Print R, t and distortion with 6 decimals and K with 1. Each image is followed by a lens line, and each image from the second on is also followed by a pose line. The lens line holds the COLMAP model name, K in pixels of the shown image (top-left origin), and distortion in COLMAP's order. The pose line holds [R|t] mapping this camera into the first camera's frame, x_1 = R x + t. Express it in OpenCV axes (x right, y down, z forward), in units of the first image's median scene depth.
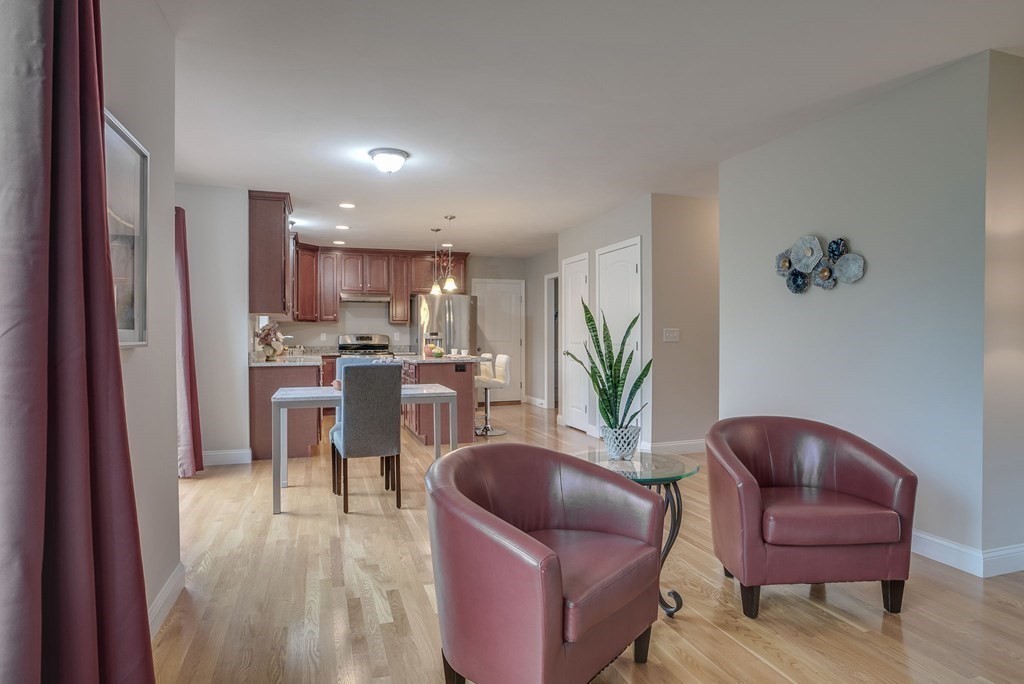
lens RADIAL K [[578.8, 0, 512.0], [0, 578.8, 342.0], [0, 0, 1]] dist [0.000372, 0.000198]
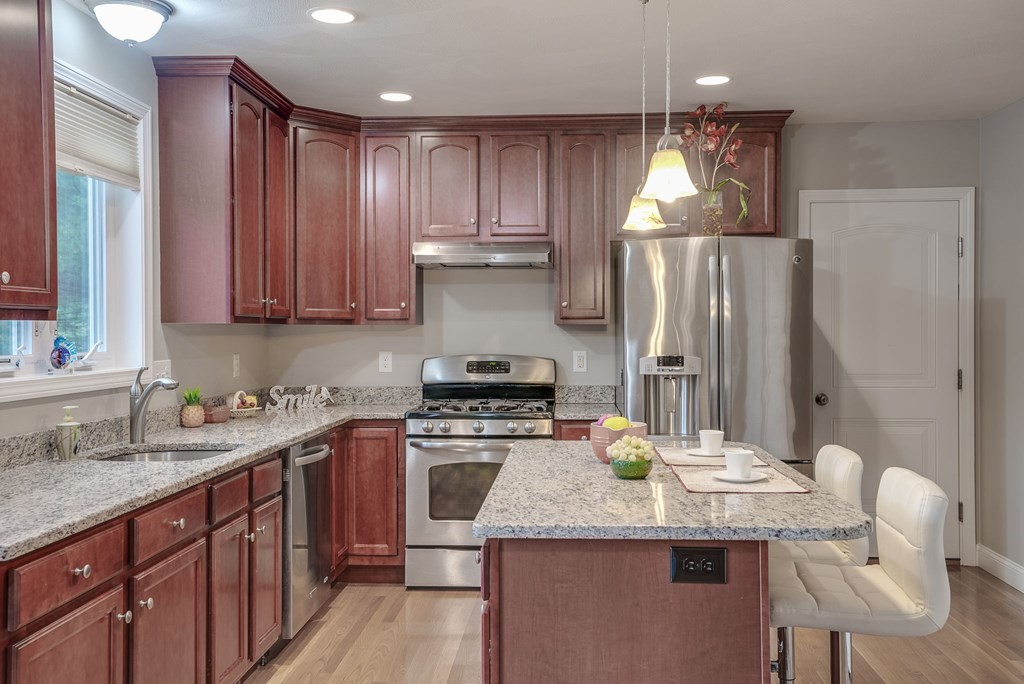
lens RADIAL K [[962.5, 0, 511.0], [0, 962.5, 325.6], [0, 0, 1]] dist [0.020001, 0.012028]
pose [[0.926078, -0.000961, -0.377331, -0.014321], [-0.003396, 0.999935, -0.010882, -0.025922], [0.377317, 0.011359, 0.926014, 0.449218]]
